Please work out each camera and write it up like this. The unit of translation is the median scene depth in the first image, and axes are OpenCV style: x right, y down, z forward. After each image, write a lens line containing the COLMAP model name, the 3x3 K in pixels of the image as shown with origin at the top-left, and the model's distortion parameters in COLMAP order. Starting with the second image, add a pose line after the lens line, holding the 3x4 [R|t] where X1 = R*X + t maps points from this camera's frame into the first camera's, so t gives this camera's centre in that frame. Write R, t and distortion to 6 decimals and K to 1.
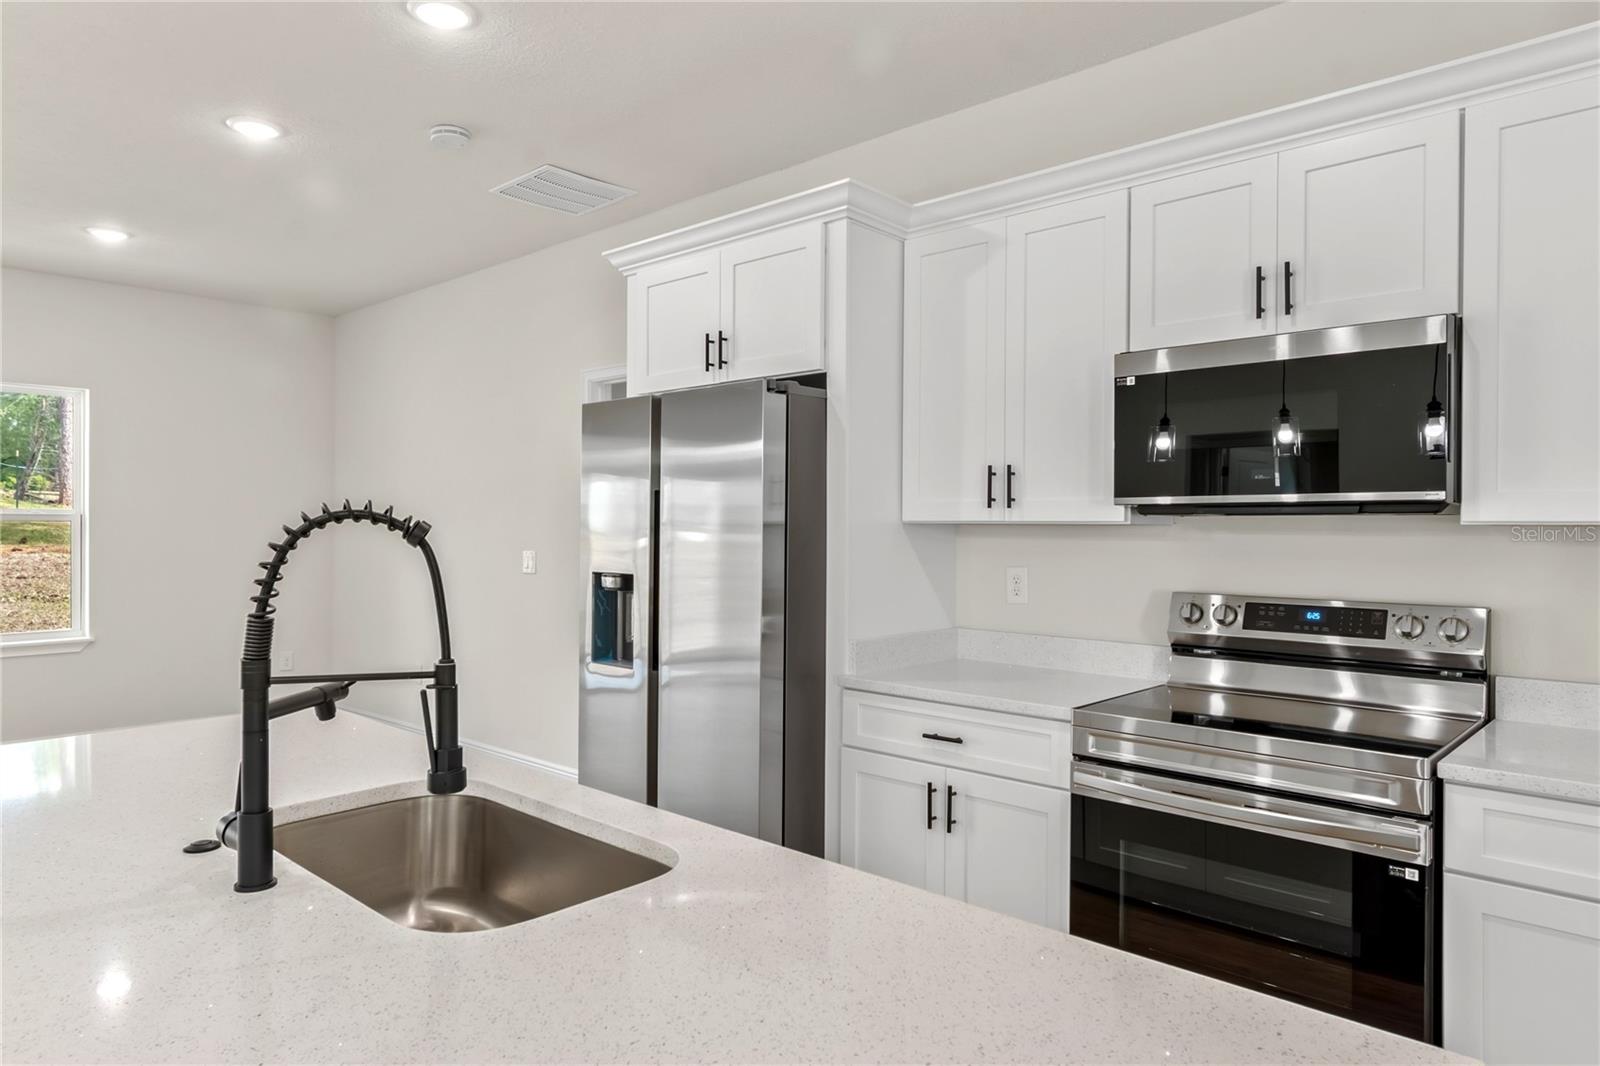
lens RADIAL K [[1007.2, 0, 800.0], [0, 1007.2, 533.0], [0, 0, 1]] dist [0.000016, 0.001069]
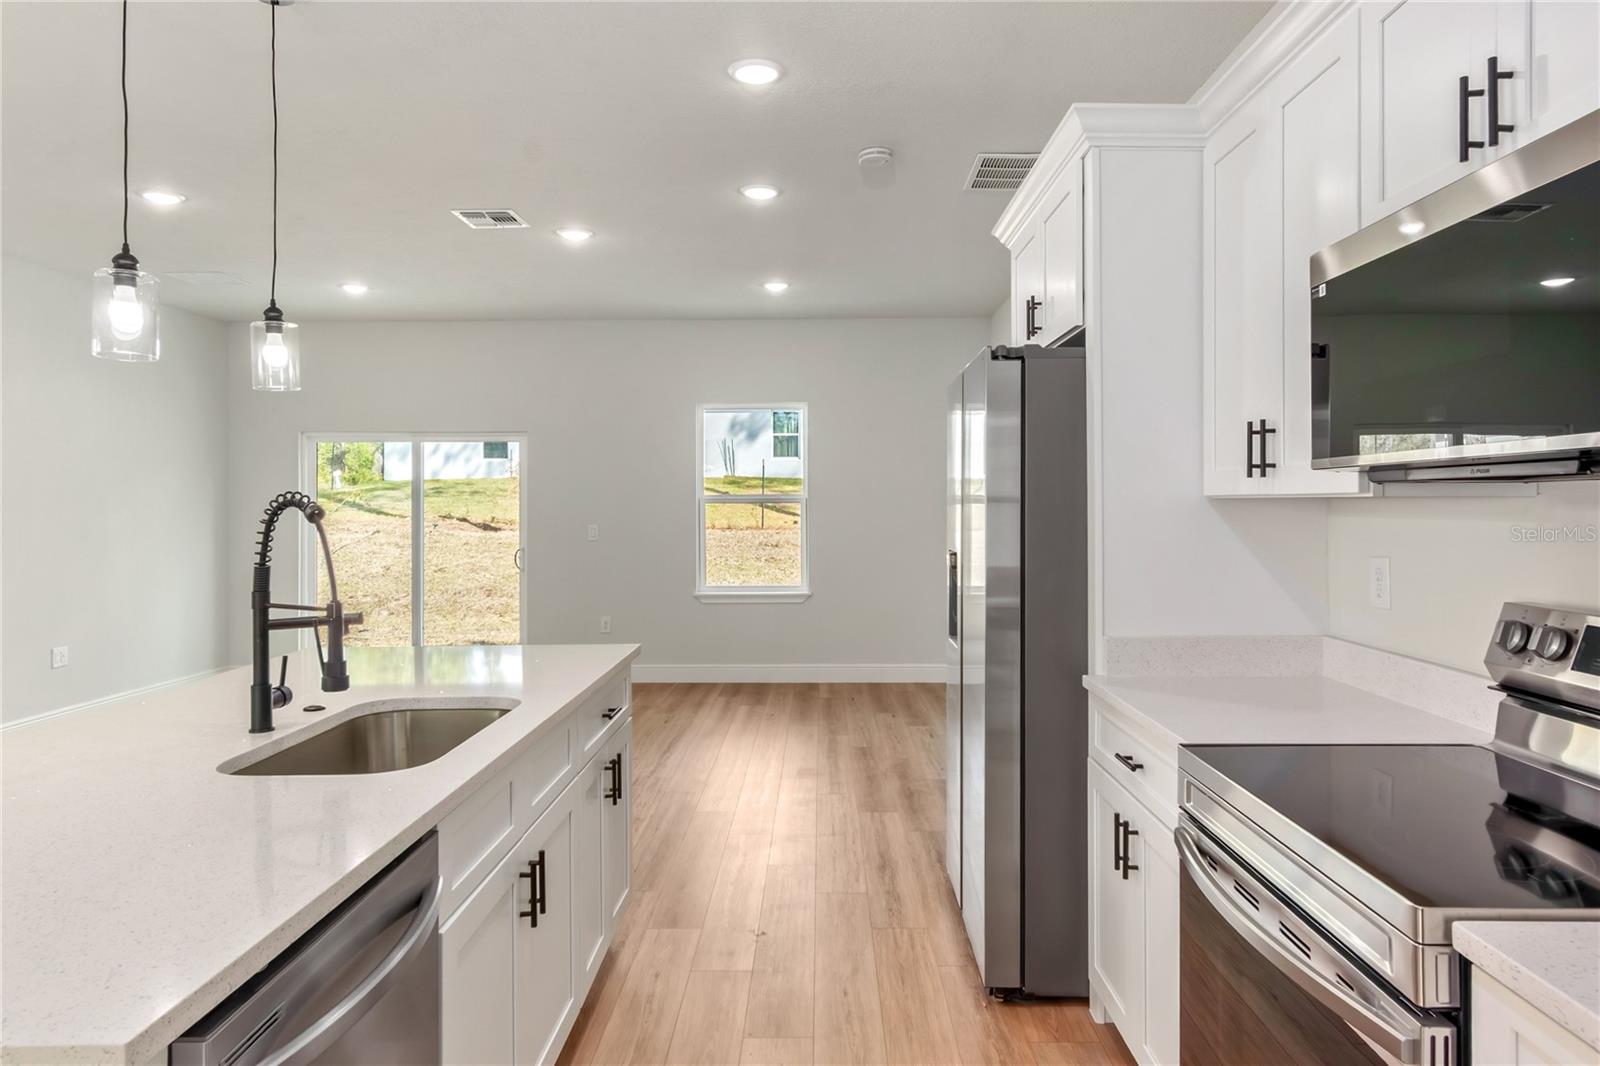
lens RADIAL K [[1007.7, 0, 806.2], [0, 1007.7, 505.8], [0, 0, 1]] dist [0.000205, 0.001373]
pose [[0.672244, -0.006296, -0.740303, 0.530623], [0.002853, 0.999978, -0.005914, 0.000183], [0.740324, 0.001863, 0.672248, 0.238324]]
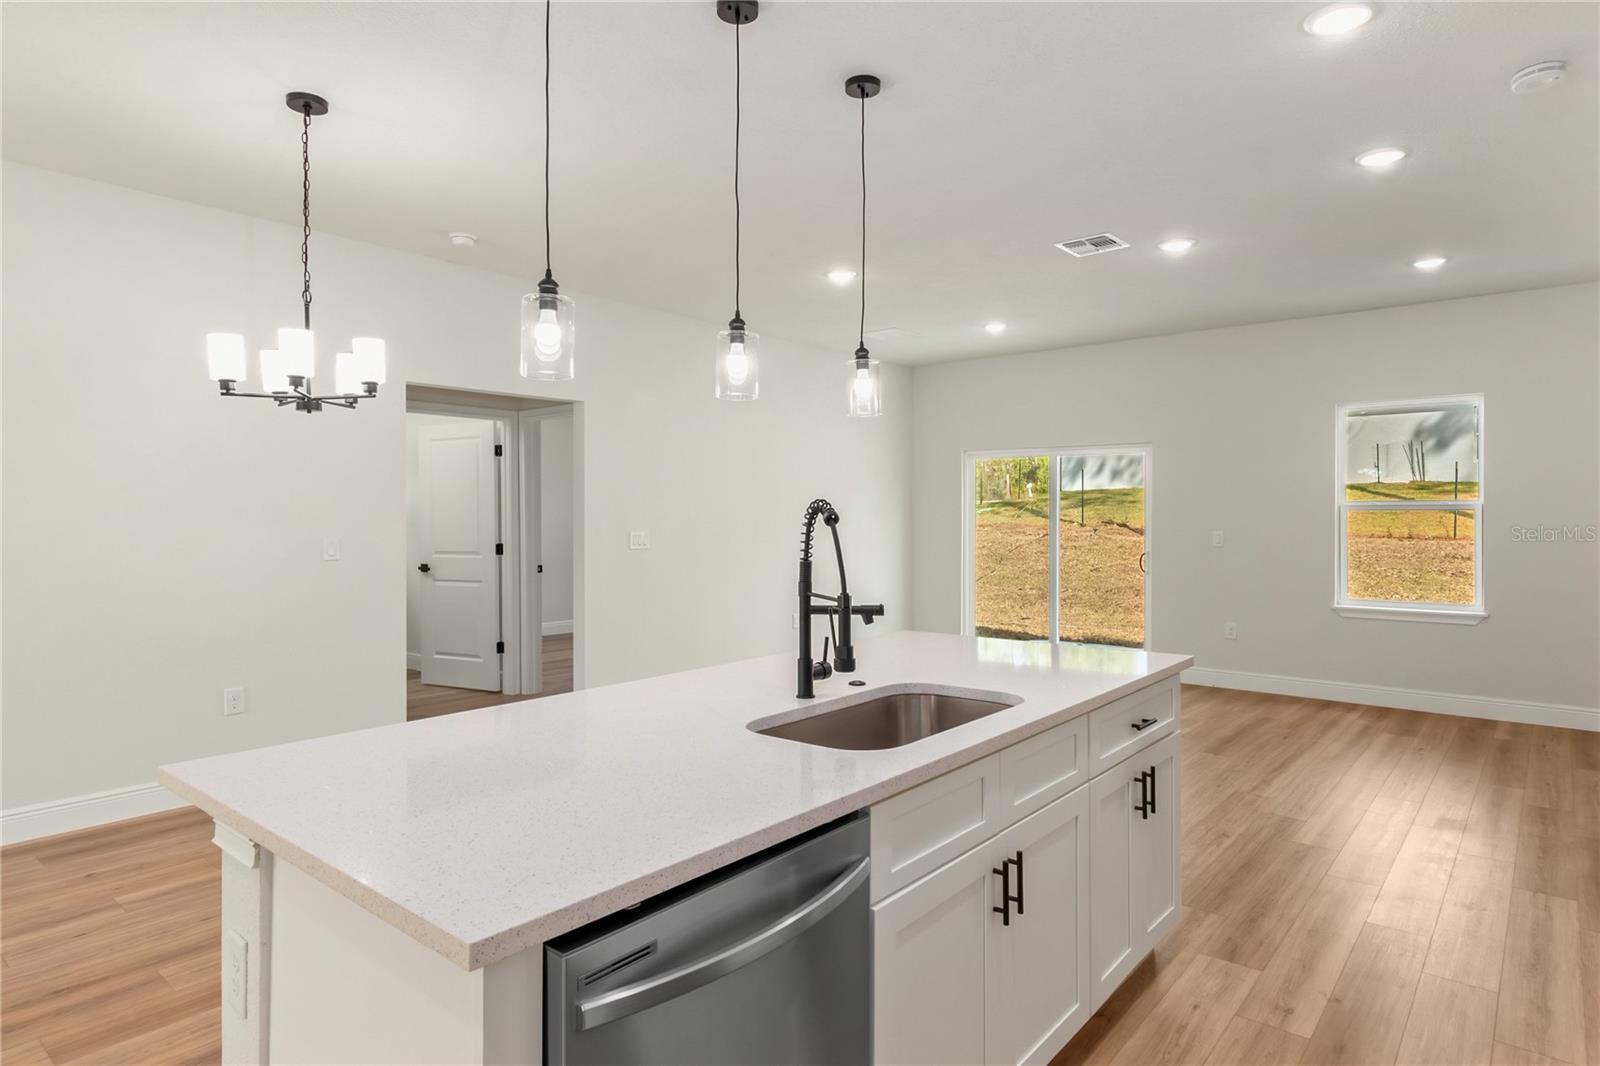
lens RADIAL K [[893.0, 0, 808.5], [0, 893.0, 518.2], [0, 0, 1]] dist [-0.000132, -0.001030]
pose [[0.053585, 0.000886, -0.998563, 0.507736], [-0.004042, 0.999992, 0.000670, 0.000376], [0.998555, 0.004000, 0.053589, 0.388109]]
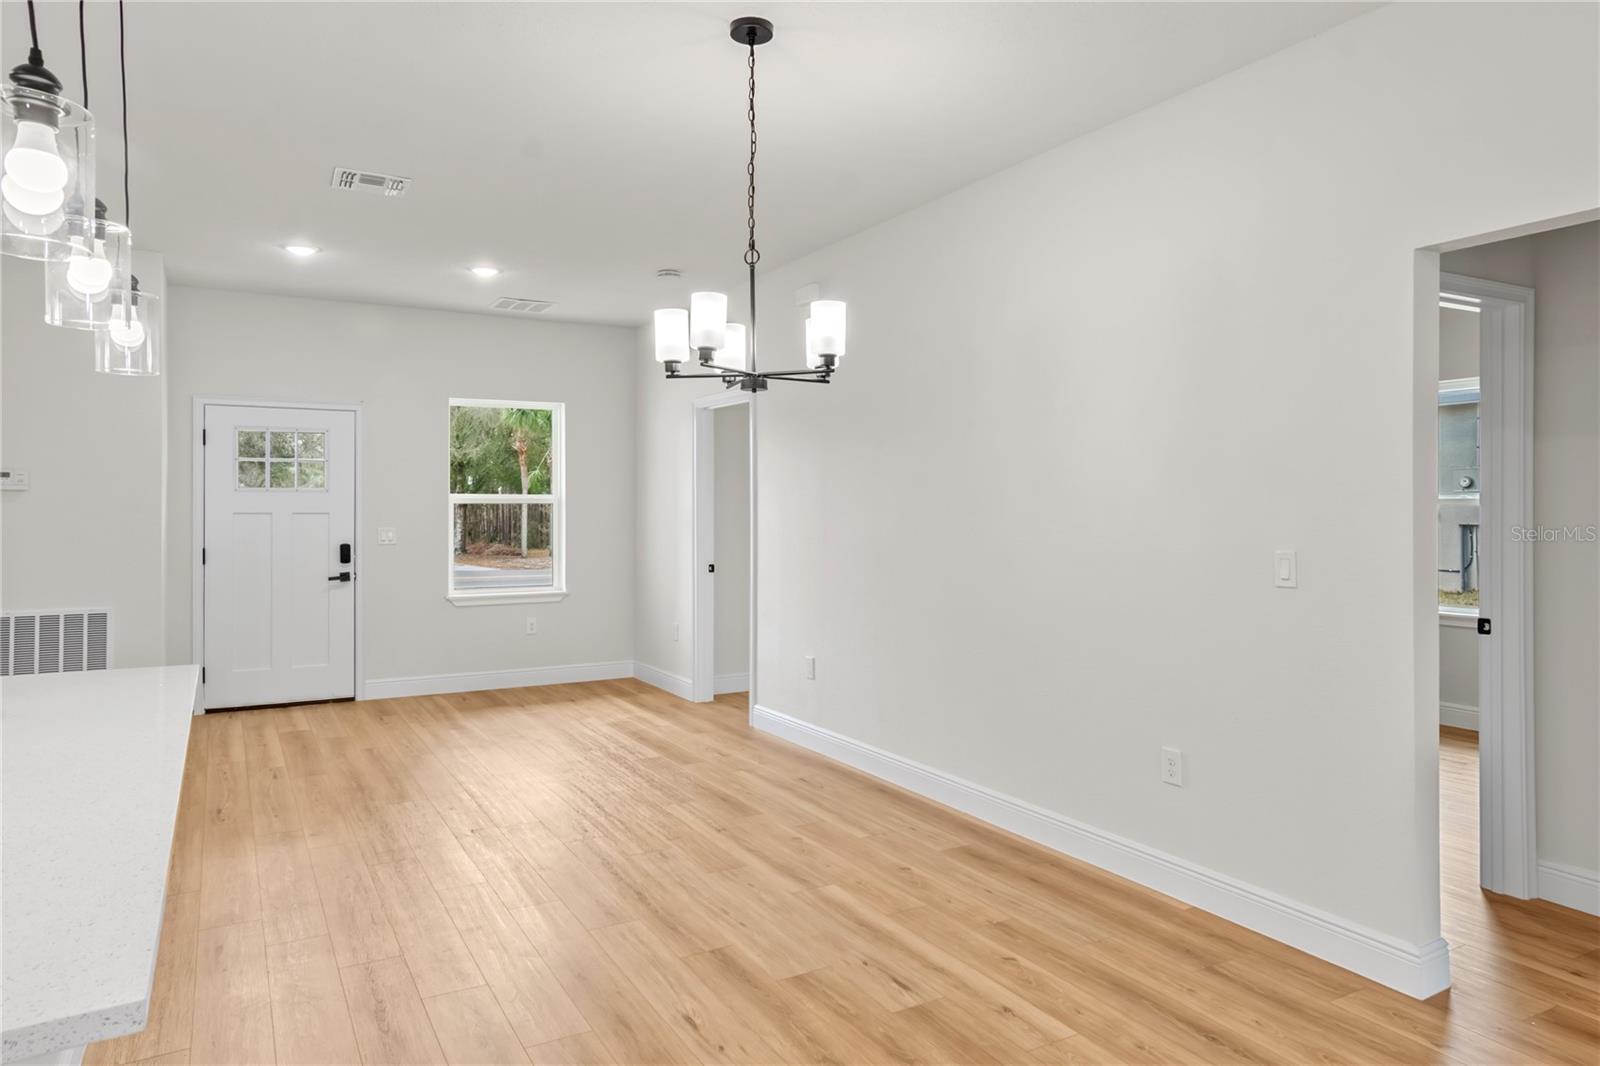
lens RADIAL K [[1024.7, 0, 806.1], [0, 1024.7, 504.1], [0, 0, 1]] dist [0.005476, 0.002278]
pose [[-0.954444, -0.002571, 0.298378, -0.936998], [-0.001798, 0.999994, 0.002867, -0.010514], [-0.298383, 0.002200, -0.954444, 0.822884]]
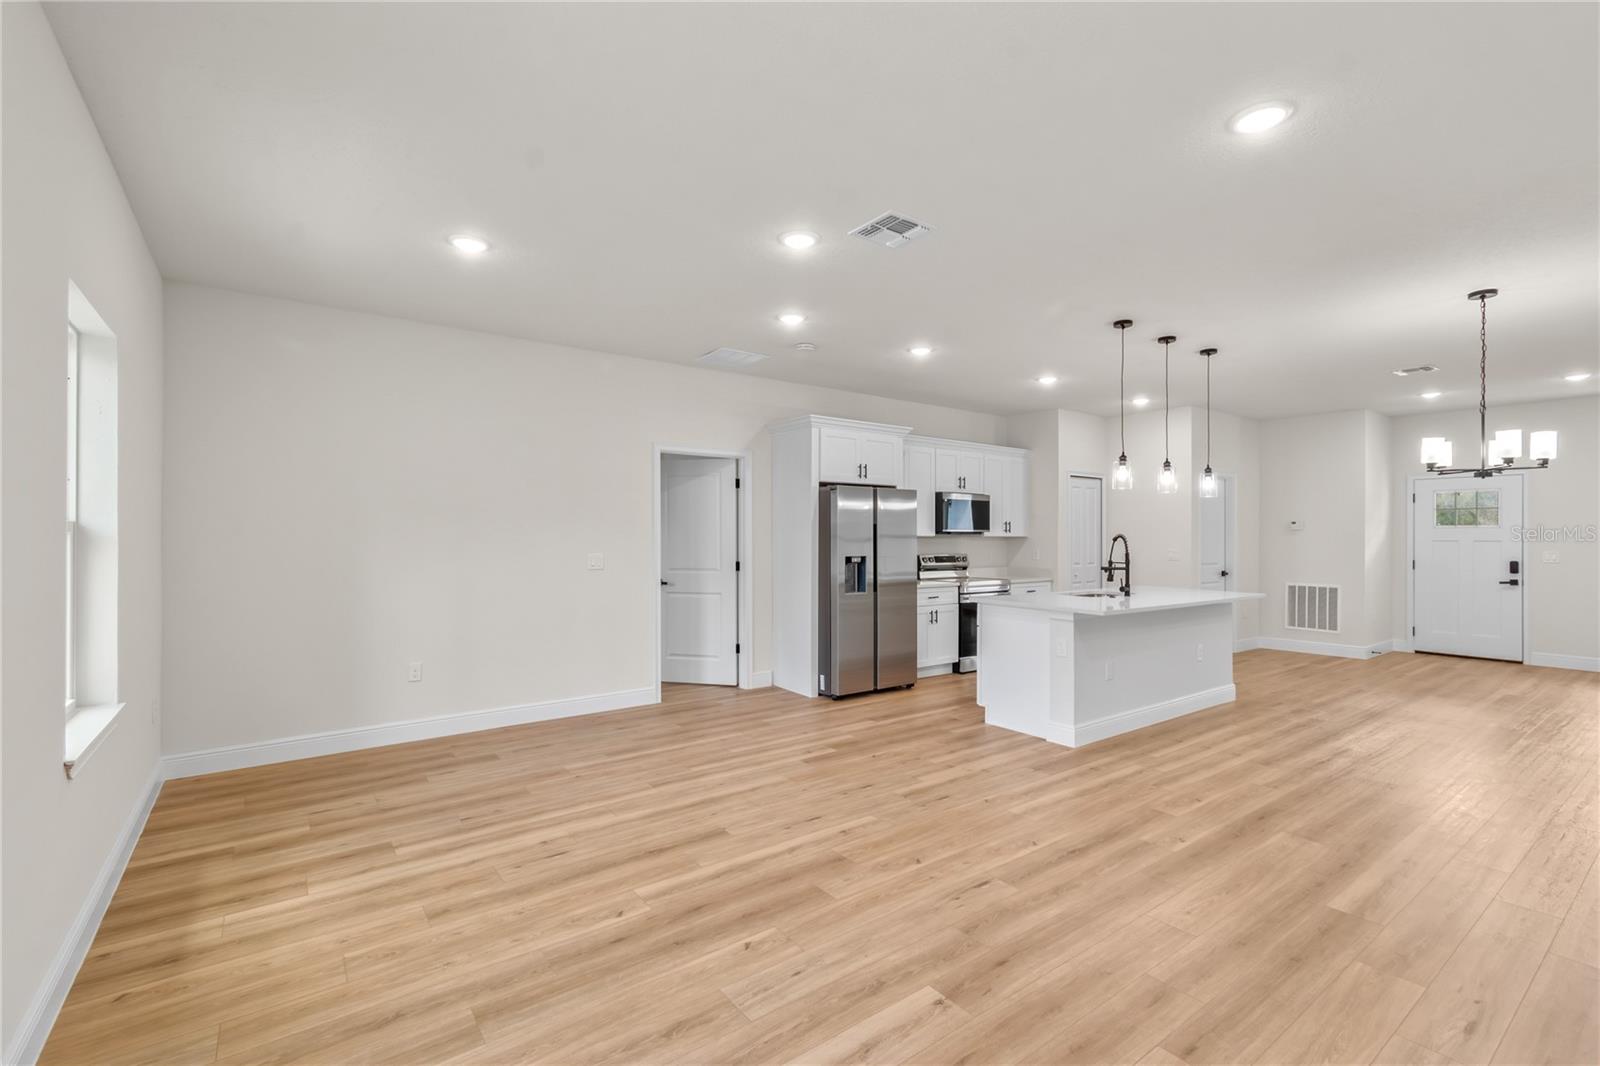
lens RADIAL K [[710.2, 0, 804.9], [0, 710.2, 539.4], [0, 0, 1]] dist [0.000764, -0.000155]
pose [[0.180313, -0.006637, 0.983587, -2.205242], [0.004748, 0.999971, 0.005877, -0.014561], [-0.983598, 0.003610, 0.180339, 0.921513]]
